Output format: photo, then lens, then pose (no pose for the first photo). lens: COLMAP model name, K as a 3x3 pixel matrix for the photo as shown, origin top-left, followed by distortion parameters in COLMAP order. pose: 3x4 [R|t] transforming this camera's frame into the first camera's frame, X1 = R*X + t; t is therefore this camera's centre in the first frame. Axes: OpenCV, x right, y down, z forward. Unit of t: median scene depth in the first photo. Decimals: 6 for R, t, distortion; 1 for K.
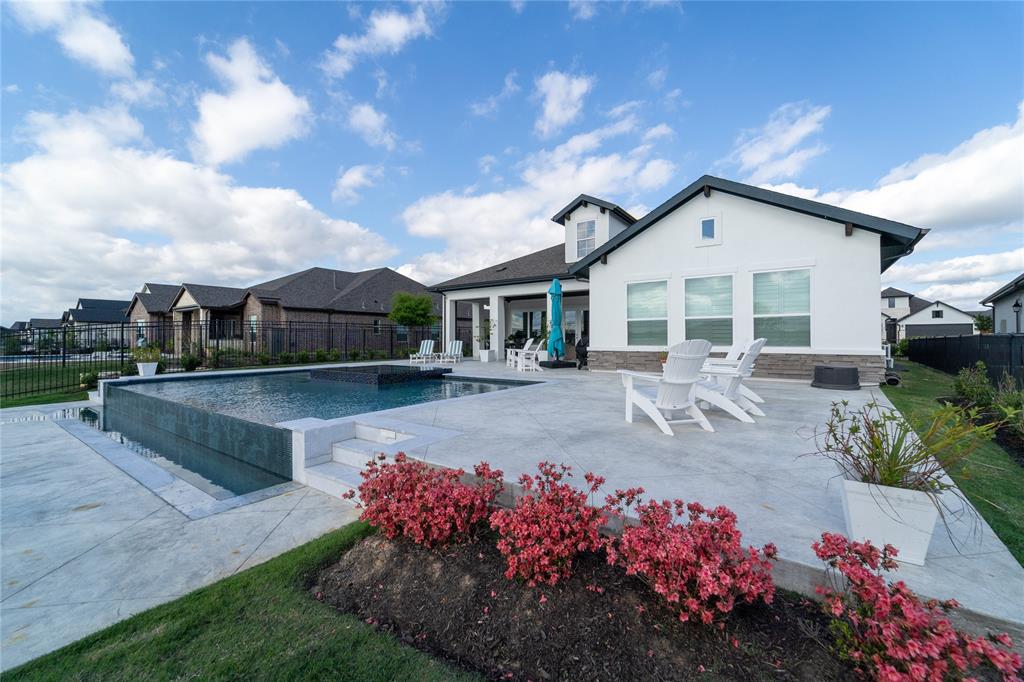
lens RADIAL K [[408.2, 0, 512.0], [0, 408.2, 341.0], [0, 0, 1]] dist [-0.000134, -0.000064]
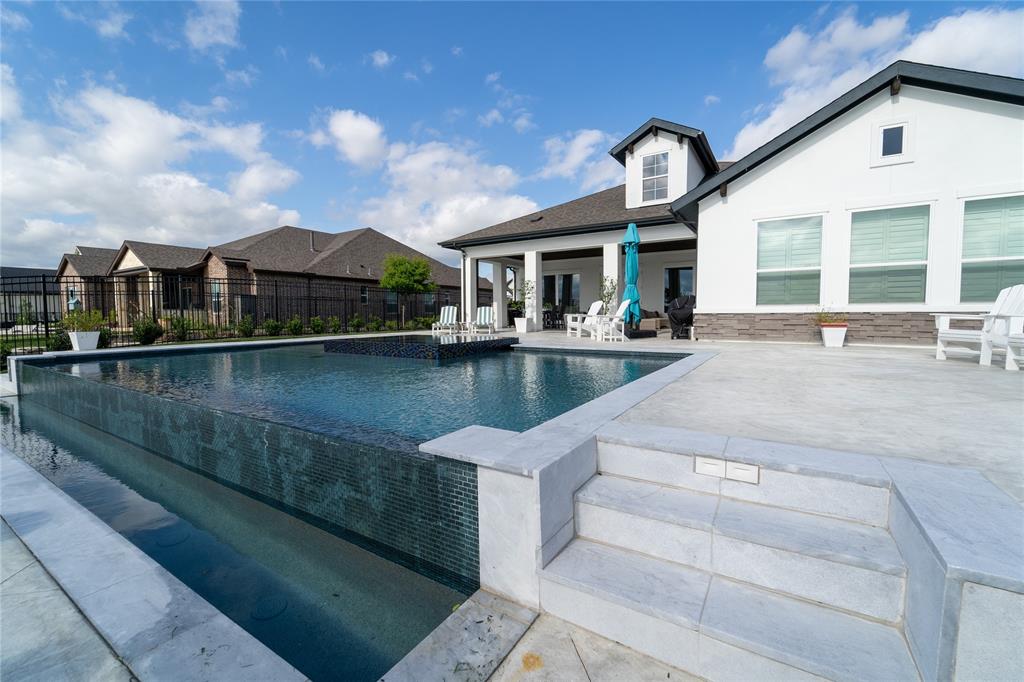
lens RADIAL K [[427.6, 0, 512.0], [0, 427.6, 341.0], [0, 0, 1]] dist [-0.001177, -0.000057]
pose [[0.998341, -0.006581, 0.057205, -0.149039], [0.003310, 0.998364, 0.057079, 0.021076], [-0.057487, -0.056795, 0.996729, 0.166442]]
